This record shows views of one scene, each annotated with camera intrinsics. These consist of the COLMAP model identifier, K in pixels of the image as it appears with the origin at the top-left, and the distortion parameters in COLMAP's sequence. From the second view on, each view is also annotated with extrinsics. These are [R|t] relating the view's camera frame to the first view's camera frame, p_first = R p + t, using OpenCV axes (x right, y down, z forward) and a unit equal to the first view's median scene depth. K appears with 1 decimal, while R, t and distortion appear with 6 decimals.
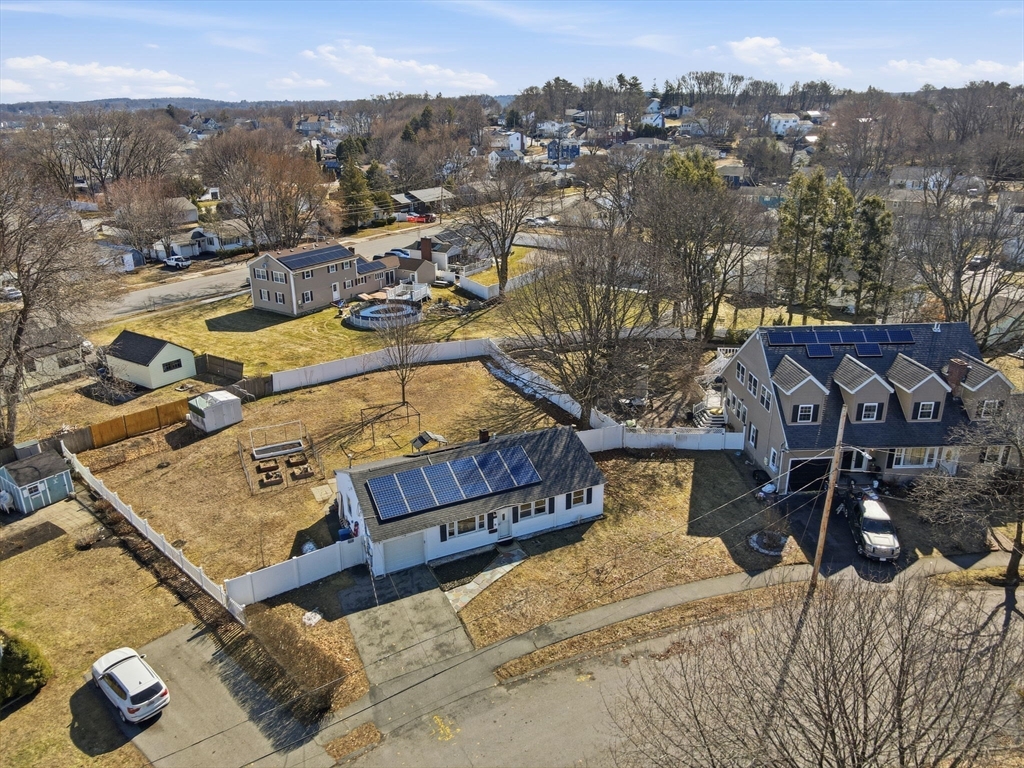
lens RADIAL K [[723.6, 0, 512.0], [0, 723.6, 384.0], [0, 0, 1]] dist [-0.010190, -0.000021]
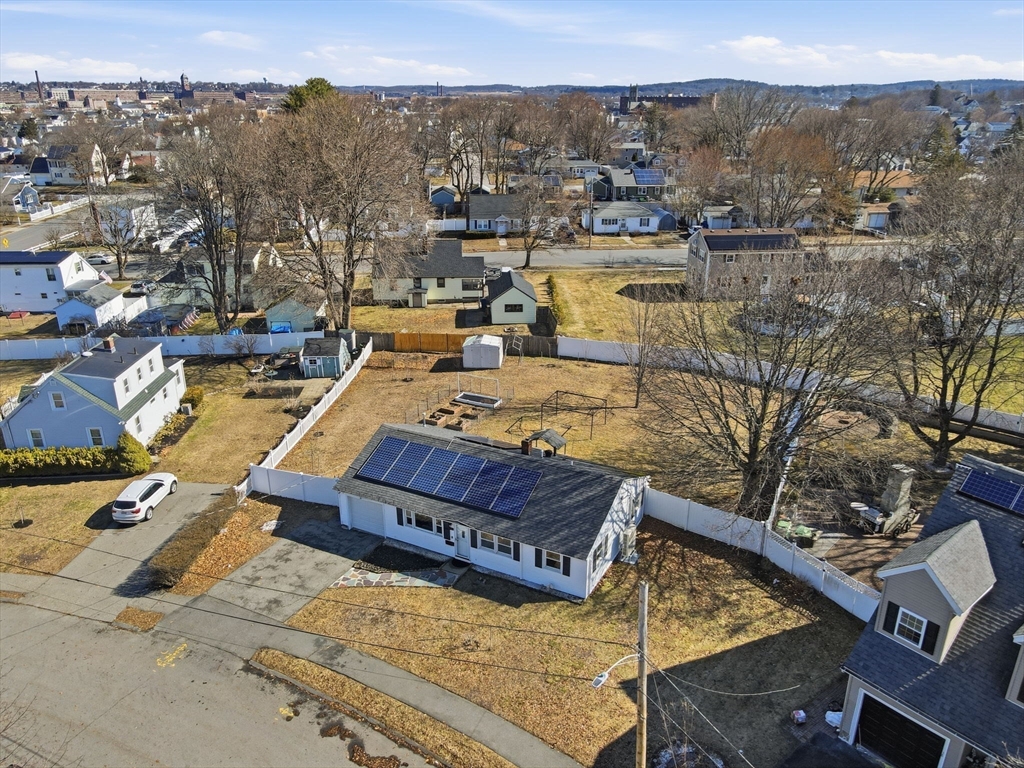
lens RADIAL K [[723.6, 0, 512.0], [0, 723.6, 384.0], [0, 0, 1]] dist [-0.010190, -0.000021]
pose [[0.616376, 0.303160, -0.726756, 0.589768], [-0.288484, 0.945691, 0.149818, -0.130481], [0.732706, 0.117313, 0.670358, 0.435916]]
